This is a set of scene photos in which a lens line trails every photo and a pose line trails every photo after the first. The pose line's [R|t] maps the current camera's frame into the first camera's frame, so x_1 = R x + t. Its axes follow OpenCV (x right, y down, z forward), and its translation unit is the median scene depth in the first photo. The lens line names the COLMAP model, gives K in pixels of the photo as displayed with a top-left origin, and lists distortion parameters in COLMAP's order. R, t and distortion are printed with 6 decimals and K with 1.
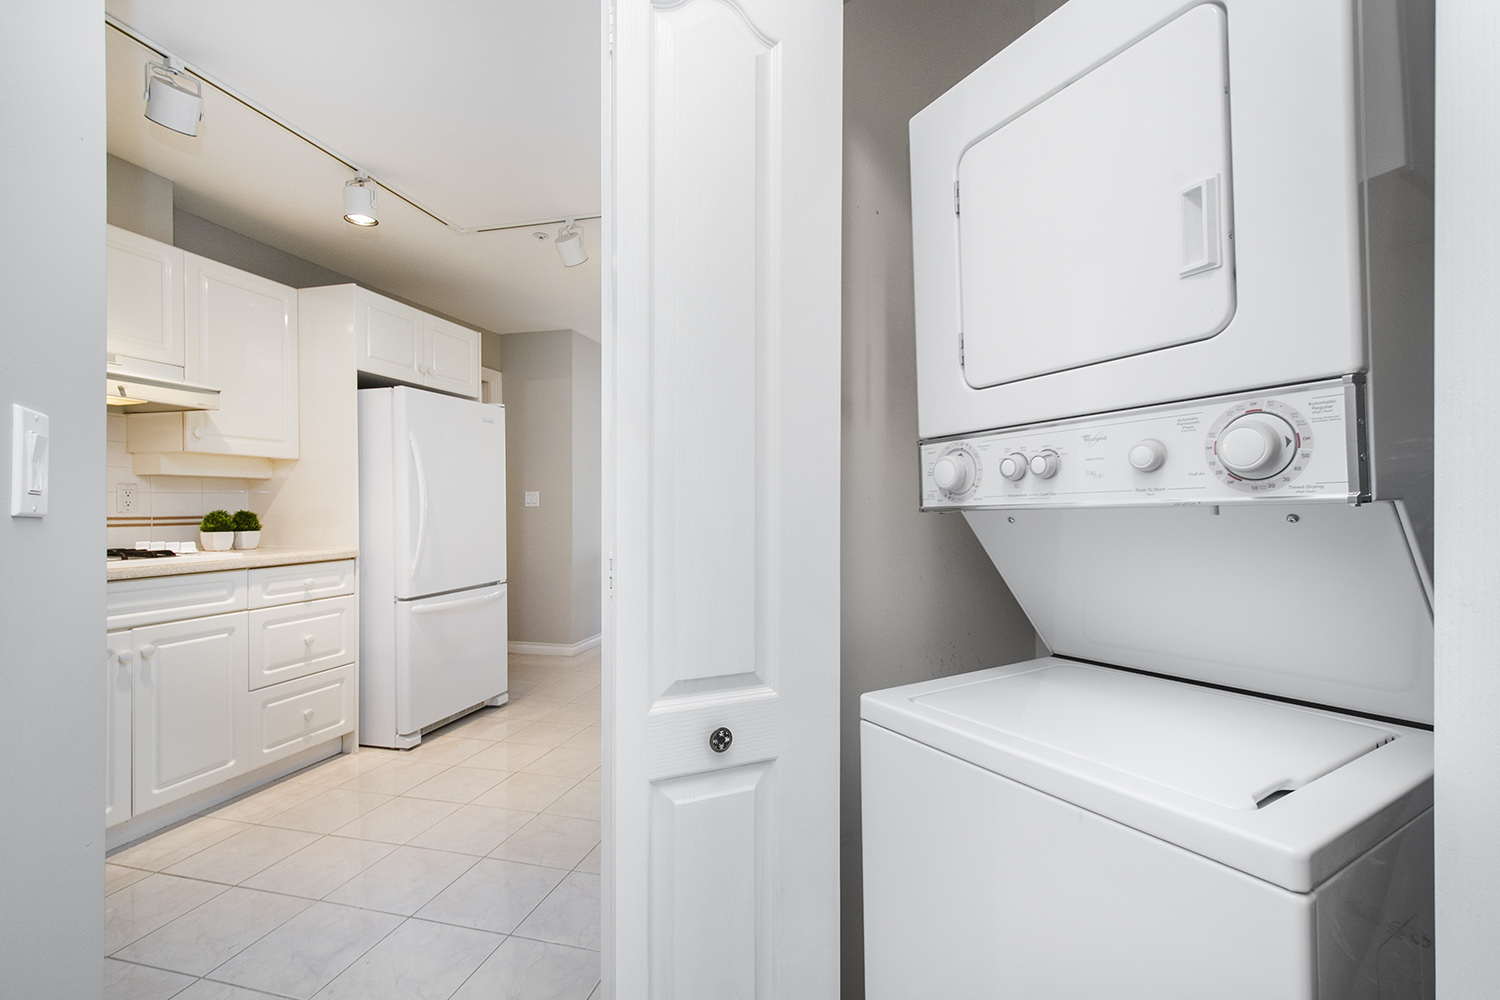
lens RADIAL K [[675.7, 0, 749.1], [0, 675.7, 504.0], [0, 0, 1]] dist [0.014318, -0.004256]
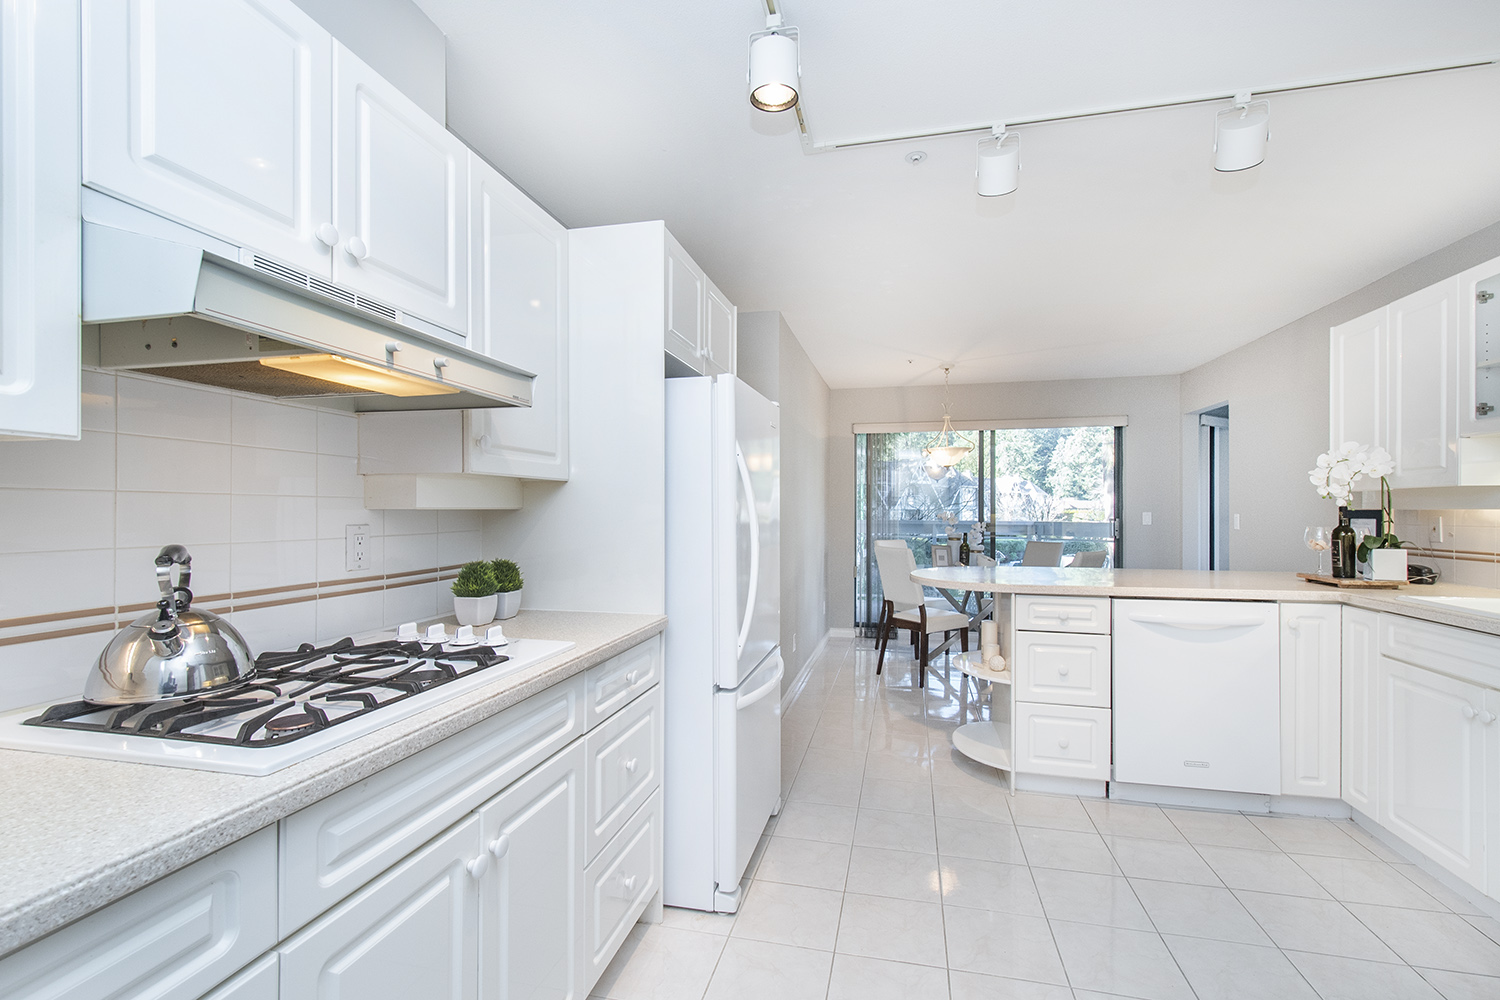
lens RADIAL K [[675.7, 0, 745.3], [0, 675.7, 501.7], [0, 0, 1]] dist [0.014318, -0.004256]
pose [[0.999566, 0.000744, 0.029453, -0.527495], [-0.000525, 0.999972, -0.007438, -0.042154], [-0.029458, 0.007420, 0.999538, 0.336674]]
